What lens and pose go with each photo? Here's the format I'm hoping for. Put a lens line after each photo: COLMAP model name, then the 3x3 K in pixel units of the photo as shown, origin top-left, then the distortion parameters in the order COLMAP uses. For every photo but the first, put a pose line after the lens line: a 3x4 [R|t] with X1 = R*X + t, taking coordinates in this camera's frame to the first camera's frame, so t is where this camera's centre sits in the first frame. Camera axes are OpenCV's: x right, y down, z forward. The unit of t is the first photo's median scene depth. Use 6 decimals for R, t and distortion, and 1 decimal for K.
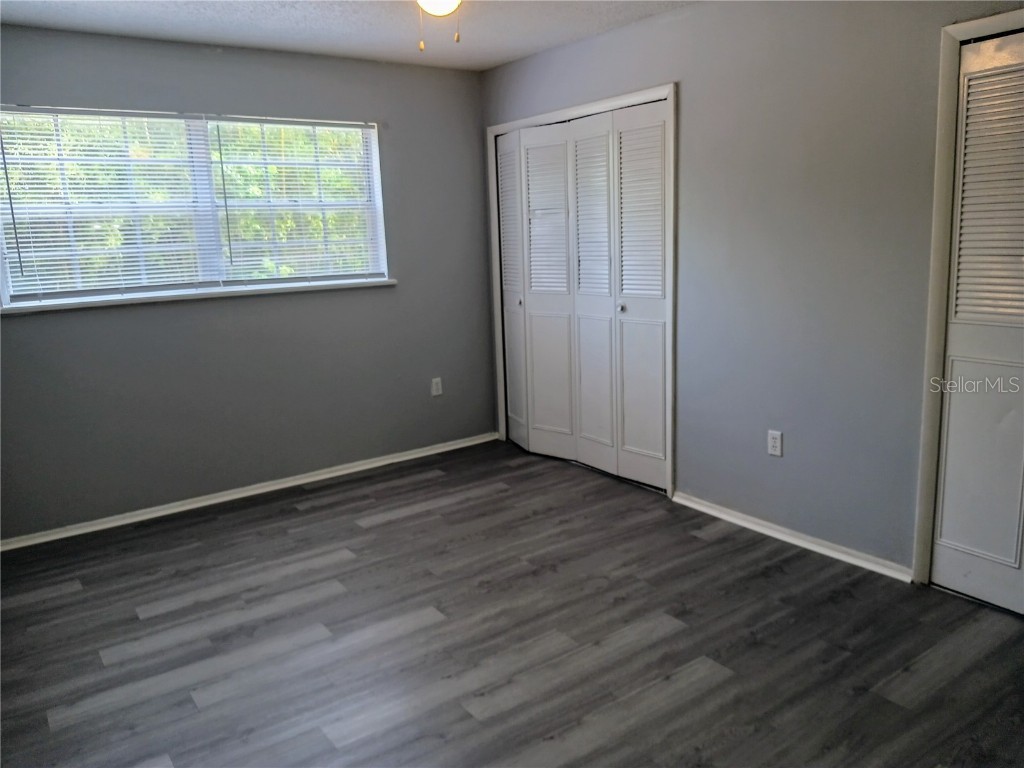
lens RADIAL K [[800.3, 0, 506.7], [0, 800.3, 380.0], [0, 0, 1]] dist [0.062839, -0.102360]
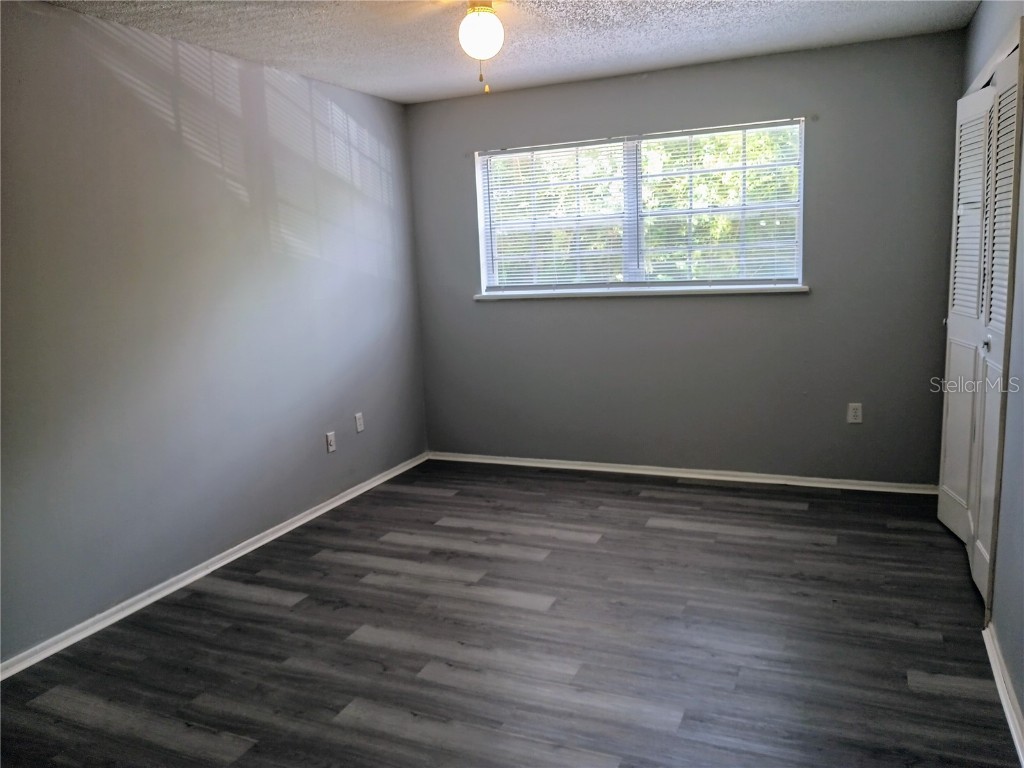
lens RADIAL K [[800.3, 0, 507.7], [0, 800.3, 375.1], [0, 0, 1]] dist [0.062839, -0.102360]
pose [[0.491947, 0.147049, -0.858117, 0.593363], [-0.131367, 0.986886, 0.093805, -0.081531], [0.860657, 0.066581, 0.504813, 0.308084]]
